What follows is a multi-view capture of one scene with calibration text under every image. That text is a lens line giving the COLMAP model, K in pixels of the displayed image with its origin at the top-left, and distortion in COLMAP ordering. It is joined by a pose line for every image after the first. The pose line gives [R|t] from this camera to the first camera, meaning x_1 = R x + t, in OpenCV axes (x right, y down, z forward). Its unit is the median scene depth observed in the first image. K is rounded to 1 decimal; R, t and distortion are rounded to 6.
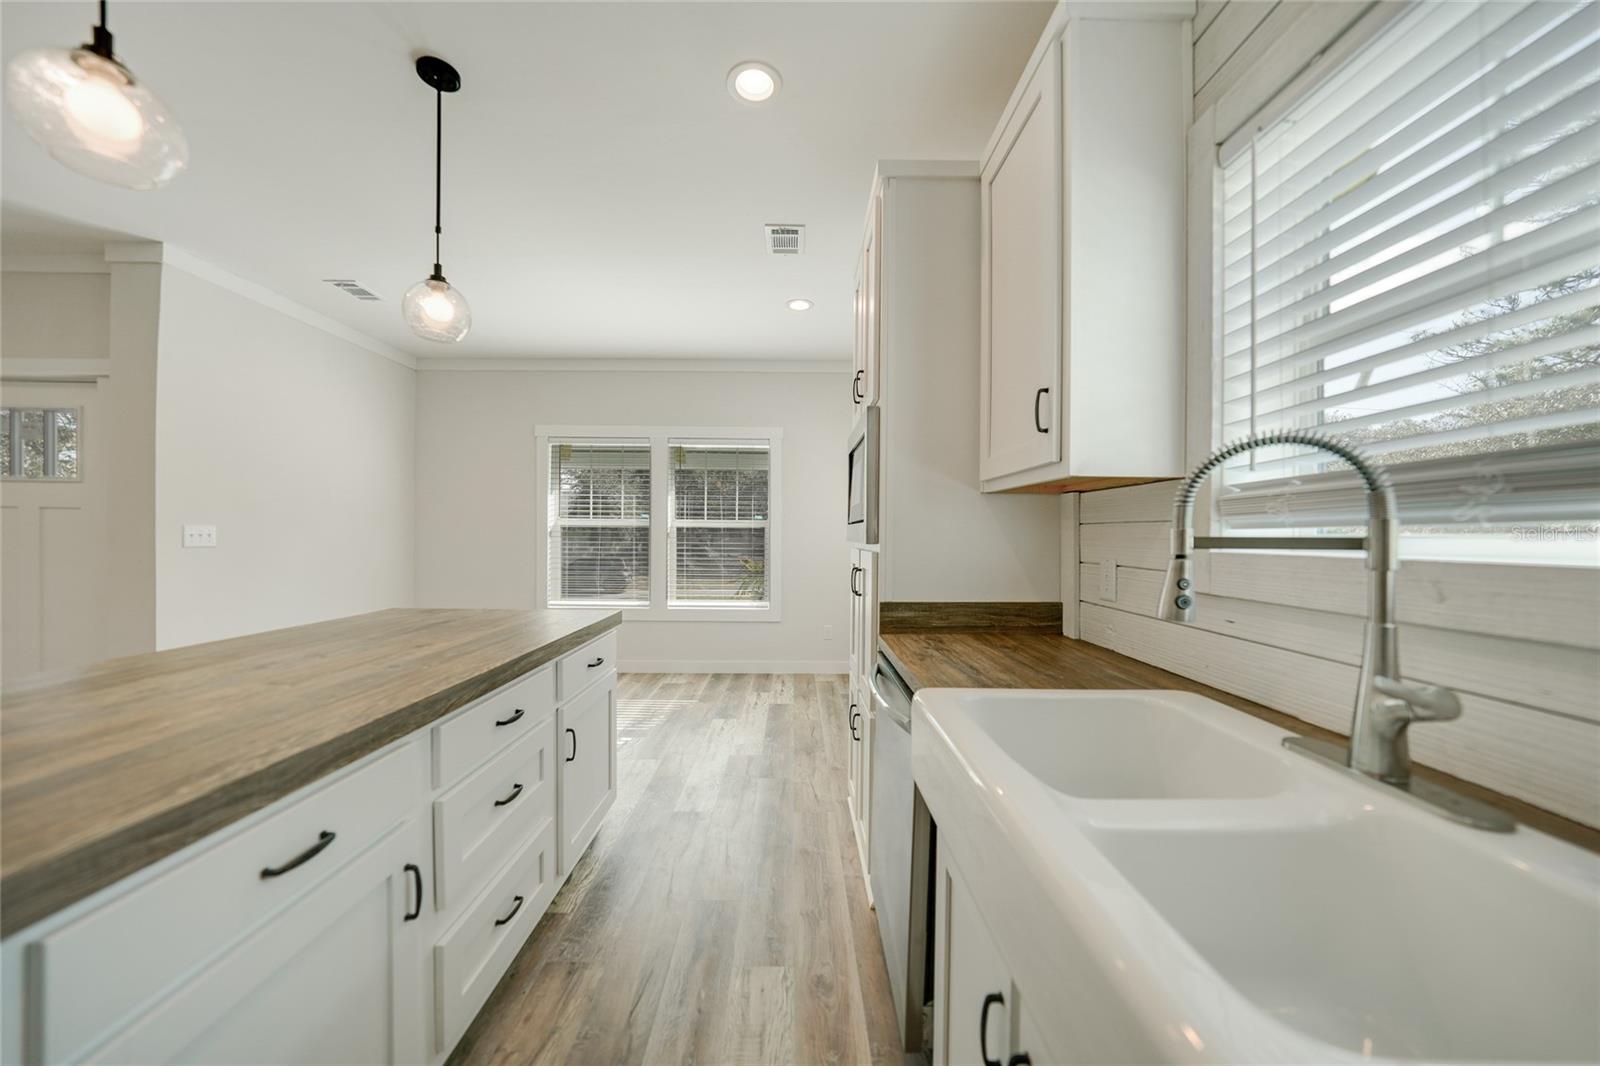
lens RADIAL K [[558.7, 0, 808.9], [0, 558.7, 532.2], [0, 0, 1]] dist [-0.022657, 0.004333]
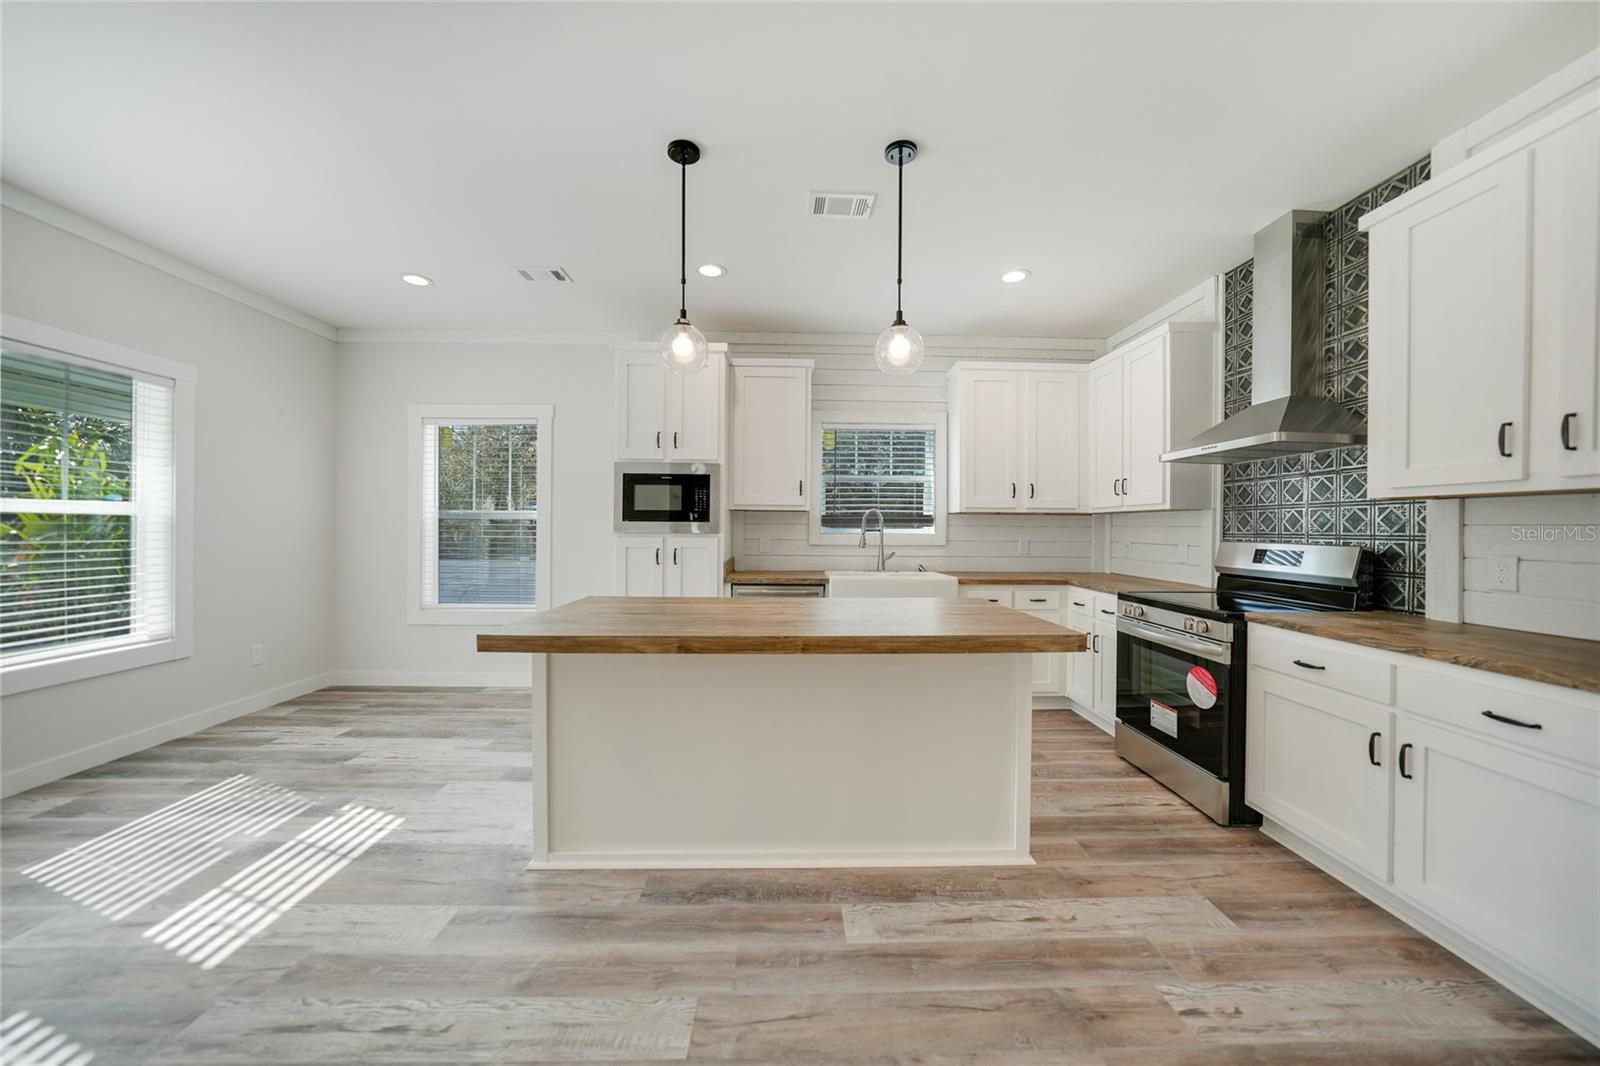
lens RADIAL K [[558.7, 0, 801.3], [0, 558.7, 525.3], [0, 0, 1]] dist [-0.022657, 0.004333]
pose [[-0.001859, 0.000228, 0.999998, -1.023969], [-0.009235, 0.999957, -0.000245, -0.006021], [-0.999956, -0.009236, -0.001856, 0.391165]]
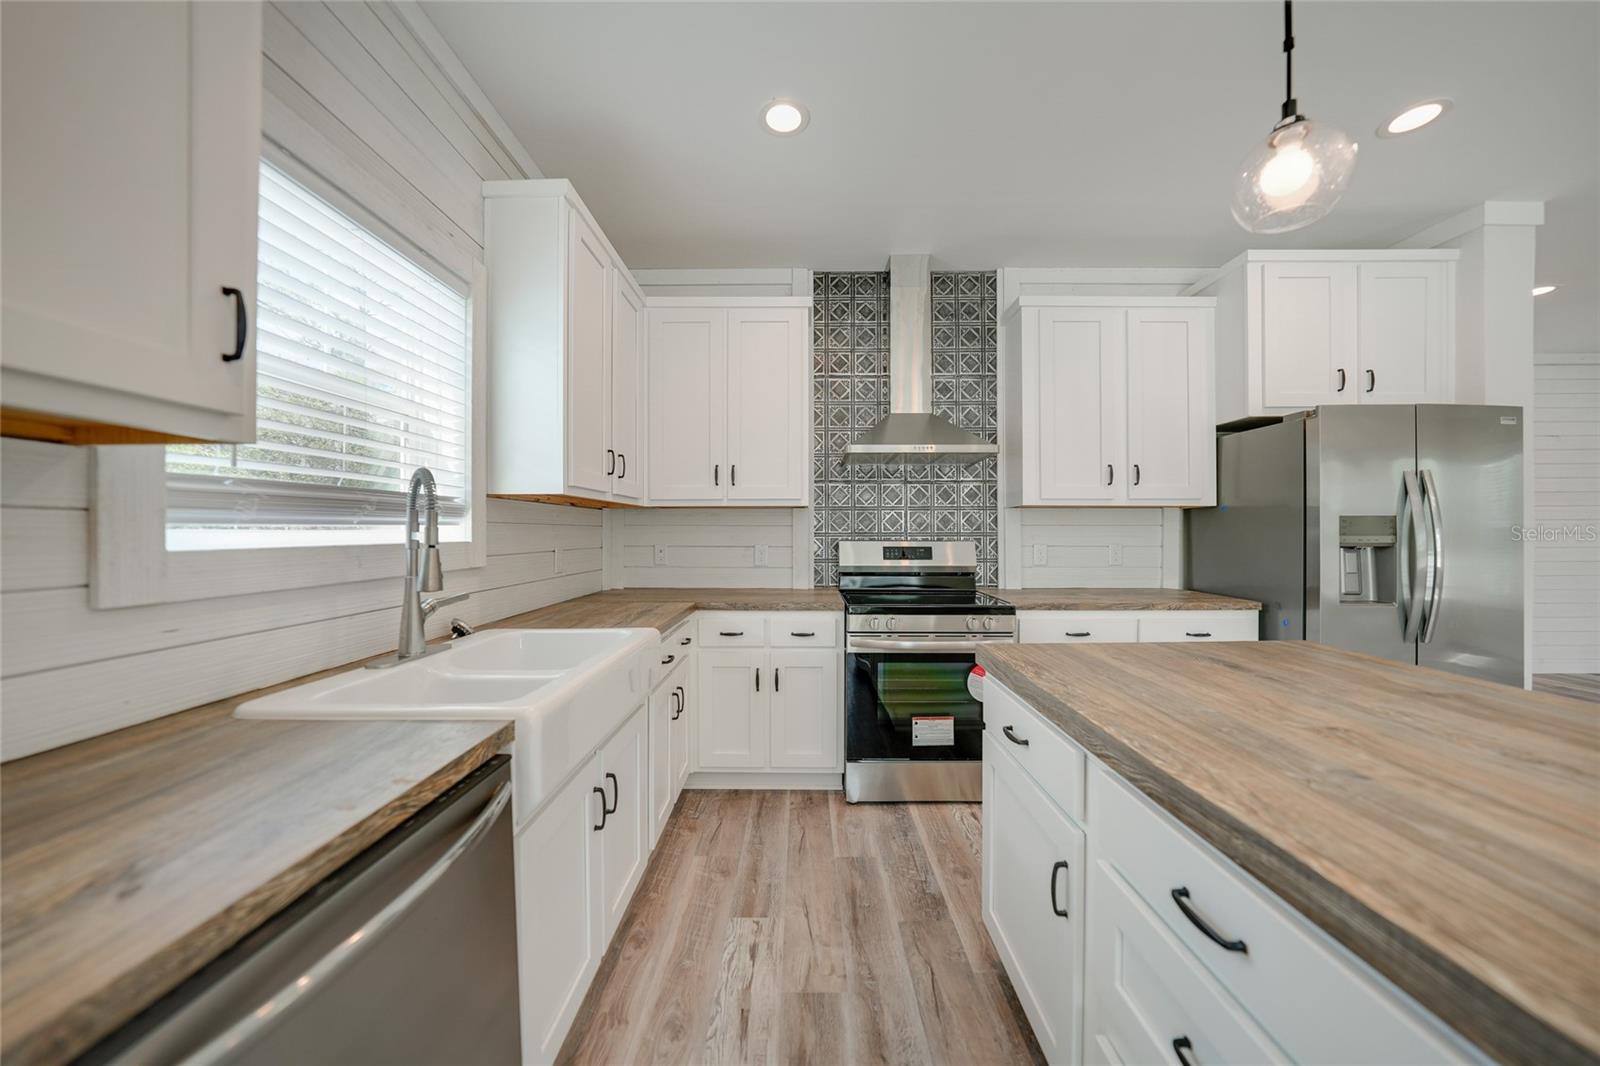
lens RADIAL K [[558.7, 0, 798.6], [0, 558.7, 532.3], [0, 0, 1]] dist [-0.022657, 0.004333]
pose [[-0.999425, -0.004002, 0.033671, -0.082345], [-0.004076, 0.999989, -0.002134, 0.001911], [-0.033662, -0.002270, -0.999431, 0.618152]]
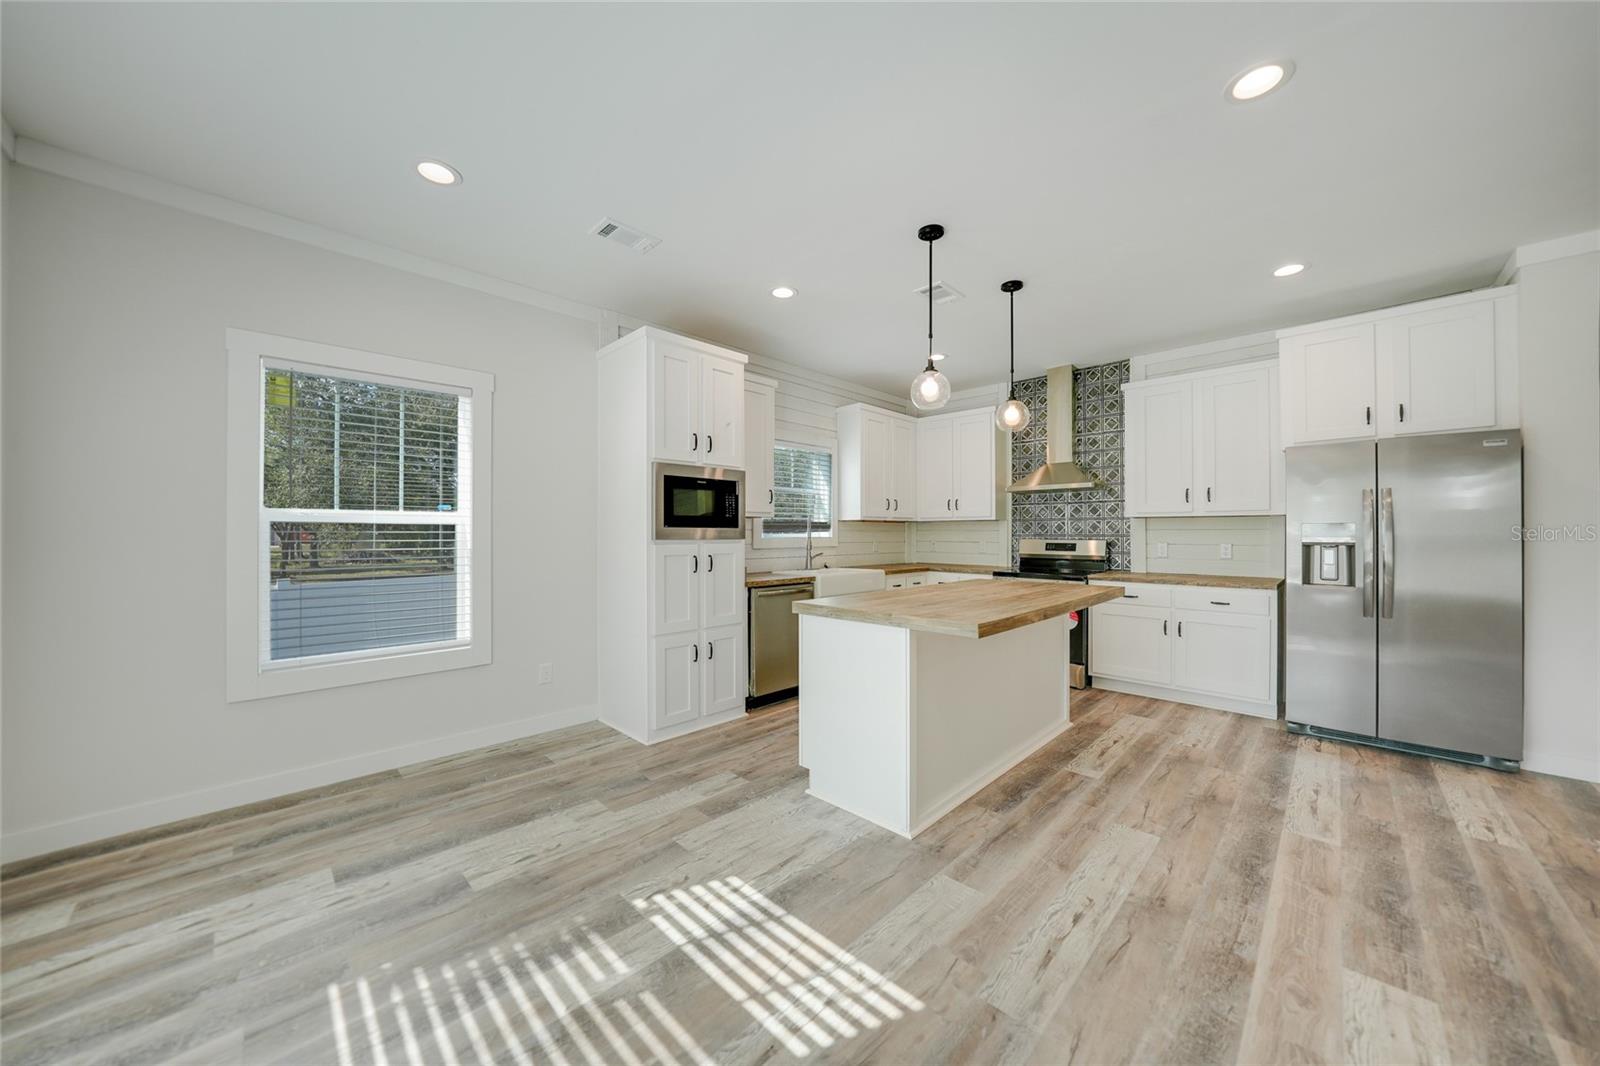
lens RADIAL K [[558.7, 0, 805.6], [0, 558.7, 527.3], [0, 0, 1]] dist [-0.022657, 0.004333]
pose [[-0.698482, 0.003481, 0.715619, -0.821617], [-0.004348, 0.999949, -0.009108, -0.002706], [-0.715614, -0.009474, -0.698431, 1.238110]]
